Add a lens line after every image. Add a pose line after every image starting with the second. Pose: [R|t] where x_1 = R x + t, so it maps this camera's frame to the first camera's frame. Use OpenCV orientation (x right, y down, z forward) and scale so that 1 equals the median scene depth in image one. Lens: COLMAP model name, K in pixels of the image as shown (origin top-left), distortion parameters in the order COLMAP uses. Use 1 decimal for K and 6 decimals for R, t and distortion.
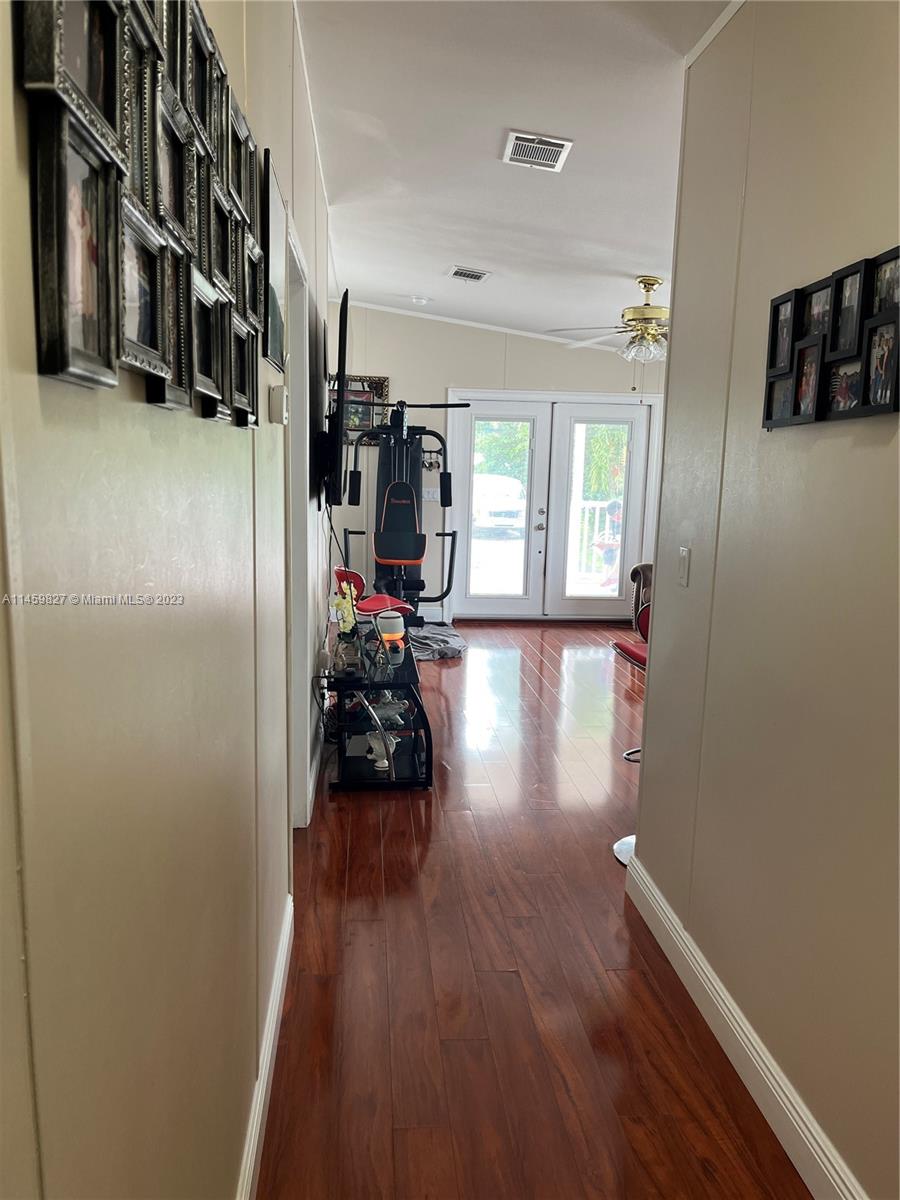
lens RADIAL K [[907.8, 0, 443.9], [0, 907.8, 609.7], [0, 0, 1]] dist [0.023005, -0.000849]
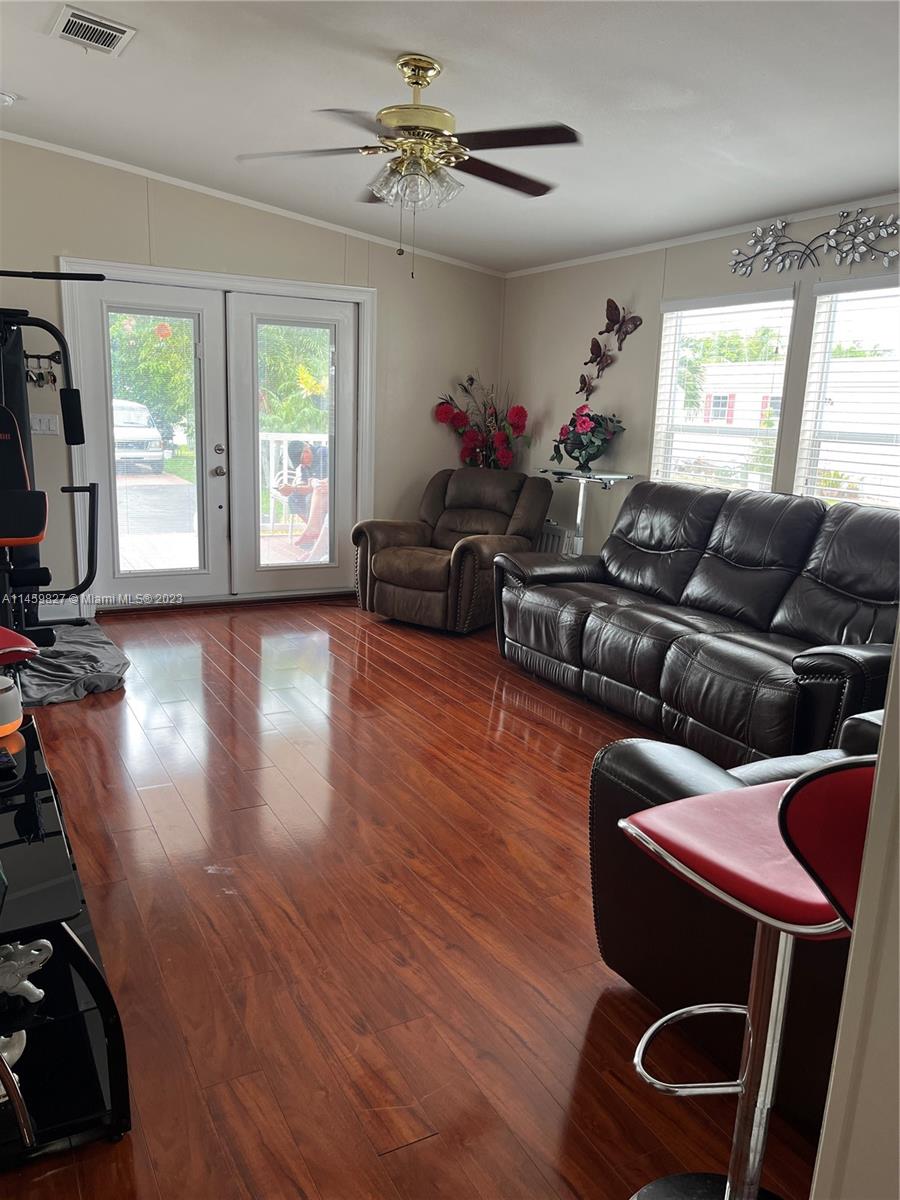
lens RADIAL K [[907.8, 0, 443.9], [0, 907.8, 609.7], [0, 0, 1]] dist [0.023005, -0.000849]
pose [[0.921427, -0.076205, 0.381006, -0.010110], [0.046482, 0.995156, 0.086629, -0.037785], [-0.385762, -0.062112, 0.920505, 0.279983]]
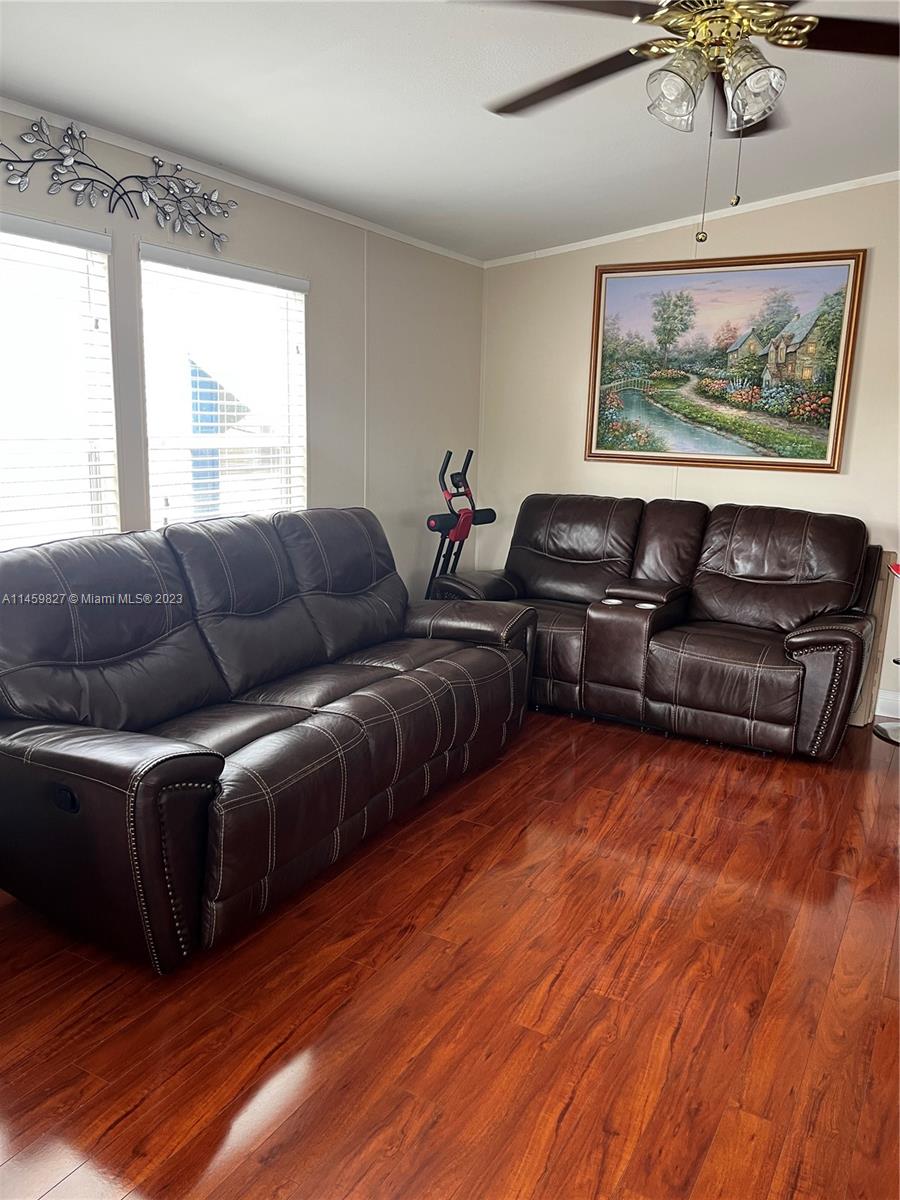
lens RADIAL K [[908.3, 0, 450.7], [0, 908.3, 607.3], [0, 0, 1]] dist [0.053367, -0.072659]
pose [[-0.820108, -0.167412, 0.547171, 0.124868], [0.042917, 0.935554, 0.350566, -0.303532], [-0.570597, 0.310985, -0.760071, 1.841730]]
